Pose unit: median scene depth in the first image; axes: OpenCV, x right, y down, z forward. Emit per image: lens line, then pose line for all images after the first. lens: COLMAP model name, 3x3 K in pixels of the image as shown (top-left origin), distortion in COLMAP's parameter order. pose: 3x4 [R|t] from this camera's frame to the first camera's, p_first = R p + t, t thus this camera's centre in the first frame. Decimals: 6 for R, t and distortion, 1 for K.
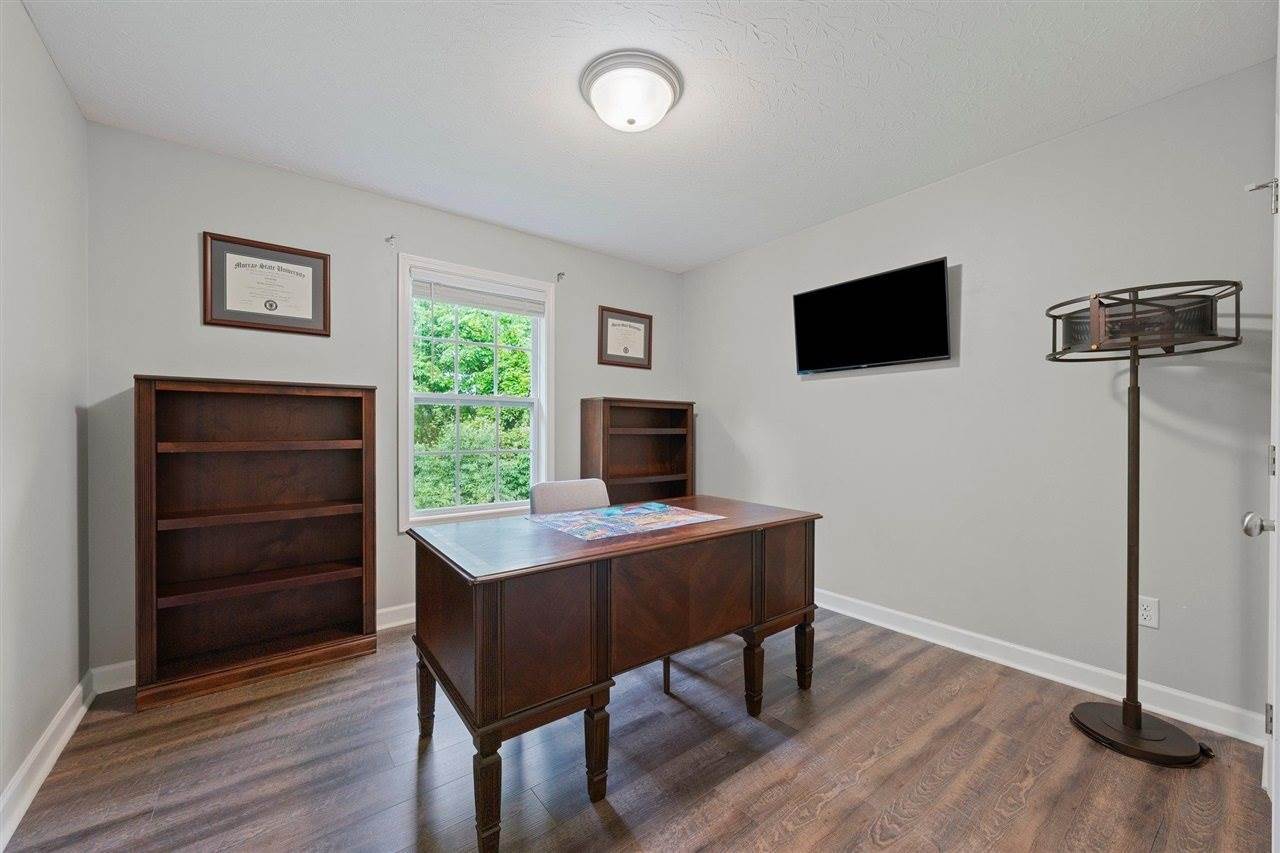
lens RADIAL K [[495.9, 0, 638.8], [0, 495.9, 429.8], [0, 0, 1]] dist [-0.003468, 0.000707]
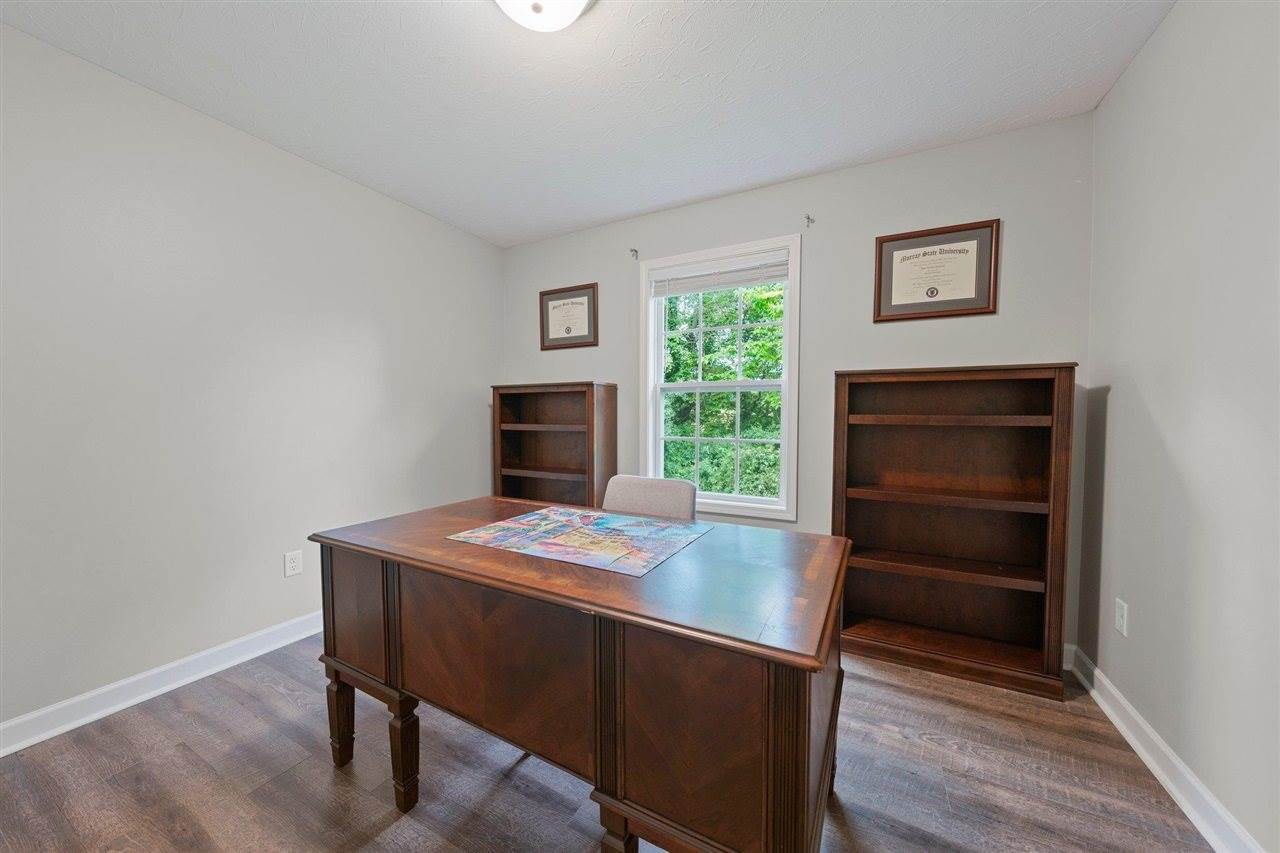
lens RADIAL K [[546.2, 0, 638.6], [0, 546.2, 432.6], [0, 0, 1]] dist [-0.002104, -0.000162]
pose [[0.328627, 0.028847, -0.944019, 0.523771], [-0.002368, 0.999555, 0.029720, -0.000622], [0.944457, -0.007531, 0.328550, 0.420395]]
